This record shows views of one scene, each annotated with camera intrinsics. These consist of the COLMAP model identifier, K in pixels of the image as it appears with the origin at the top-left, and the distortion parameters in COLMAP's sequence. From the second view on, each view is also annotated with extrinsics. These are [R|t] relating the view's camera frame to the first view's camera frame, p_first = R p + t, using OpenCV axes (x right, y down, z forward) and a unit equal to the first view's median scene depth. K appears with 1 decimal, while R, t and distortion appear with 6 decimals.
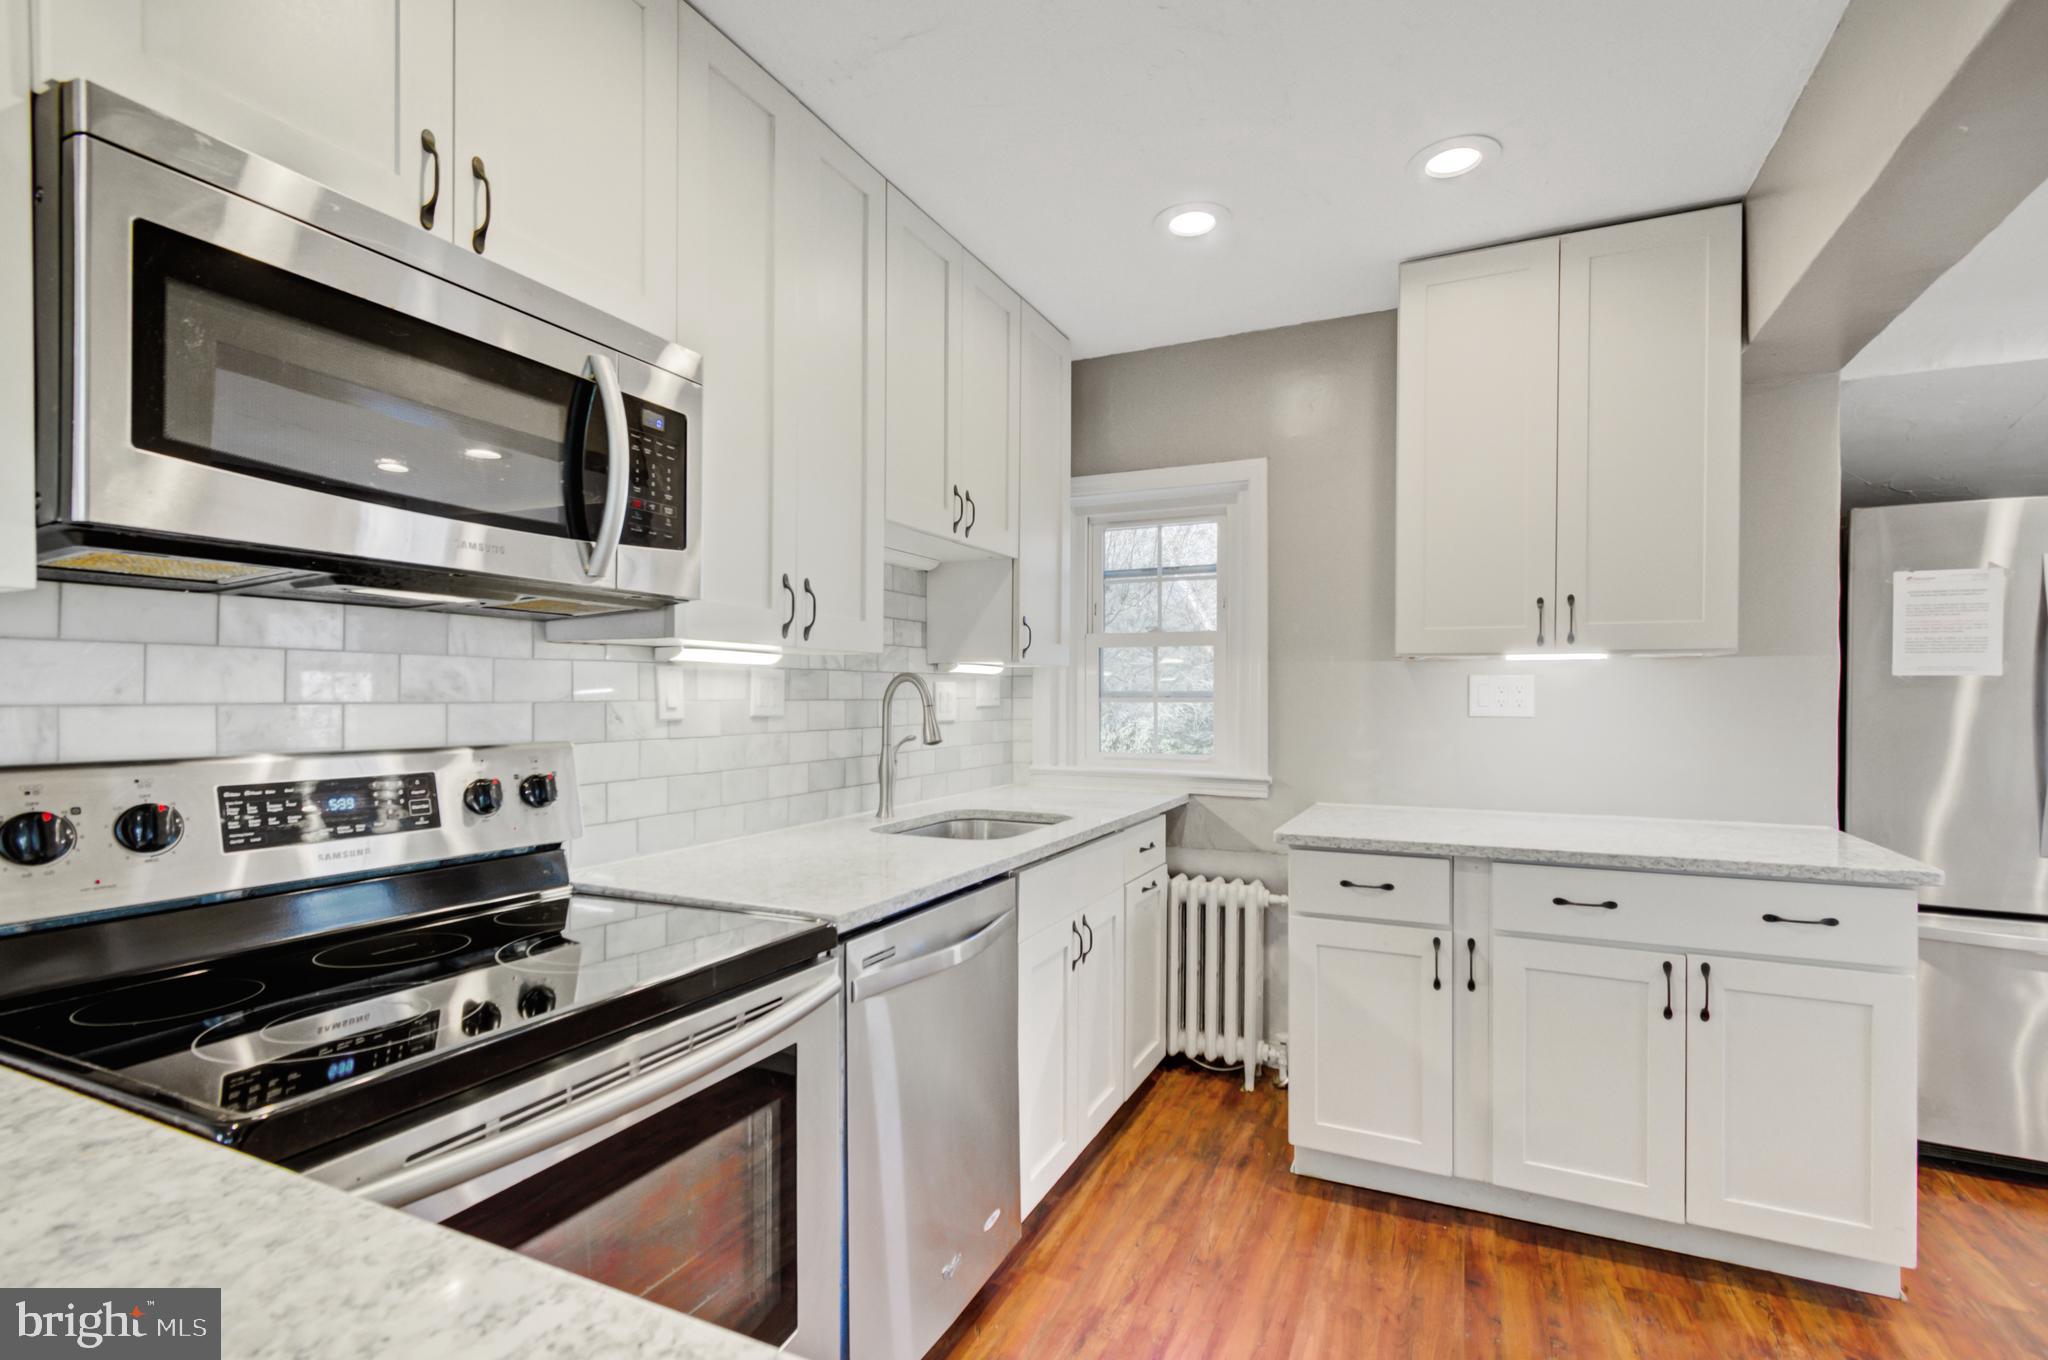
lens RADIAL K [[929.5, 0, 1033.0], [0, 929.5, 692.0], [0, 0, 1]] dist [0.005840, -0.000017]
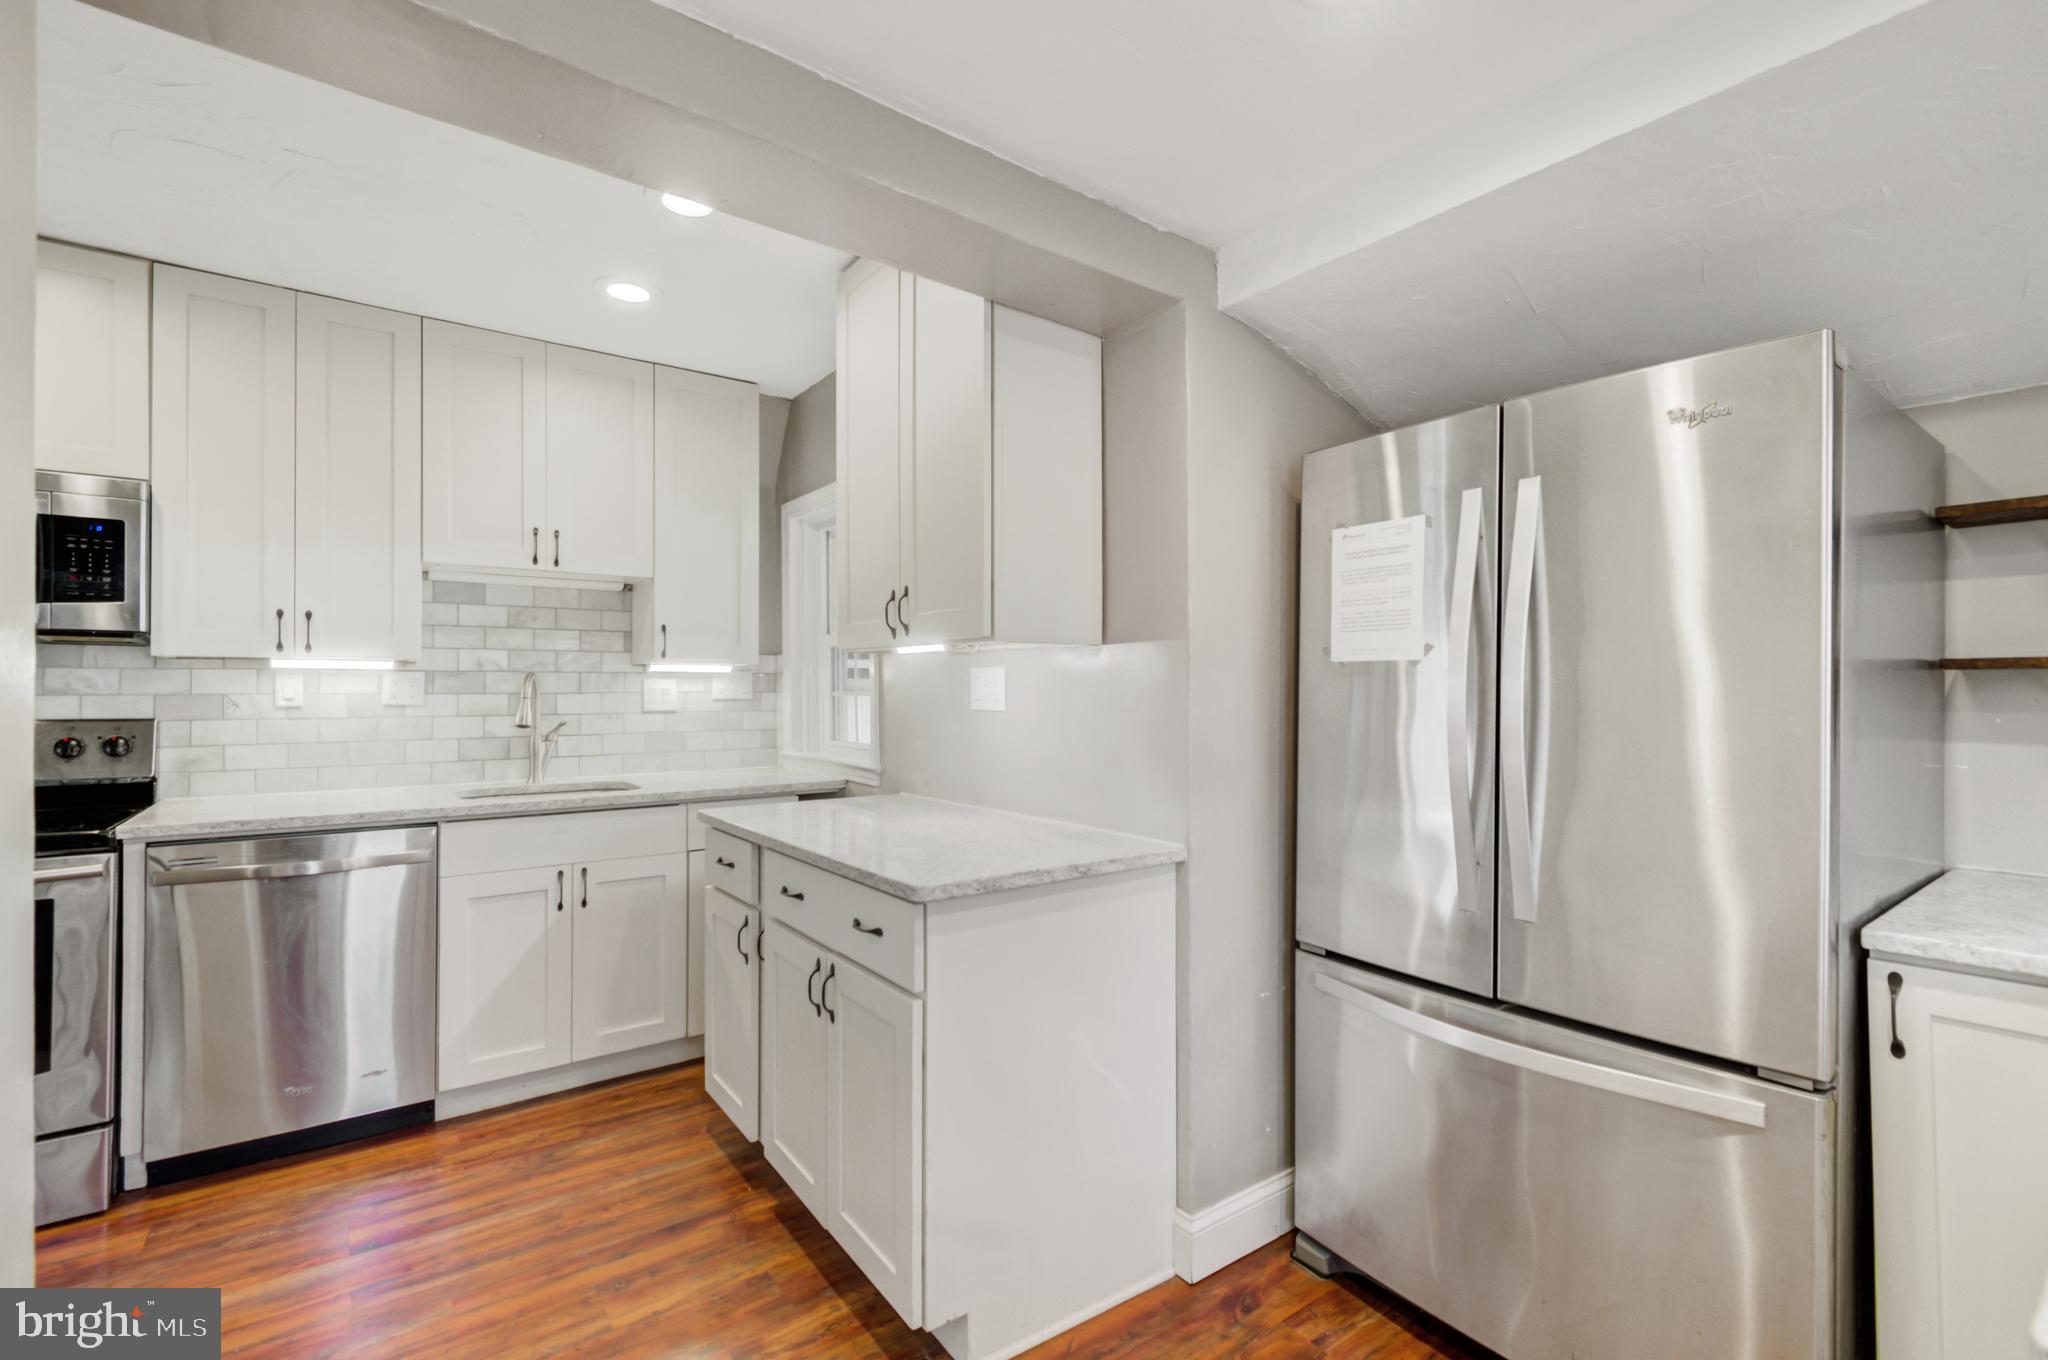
lens RADIAL K [[899.8, 0, 1024.0], [0, 899.8, 680.0], [0, 0, 1]] dist [0.001980, 0.000149]
pose [[0.878606, -0.007660, -0.477486, 1.226528], [0.003871, 0.999953, -0.008920, 0.003890], [0.477532, 0.005989, 0.878594, 0.246762]]
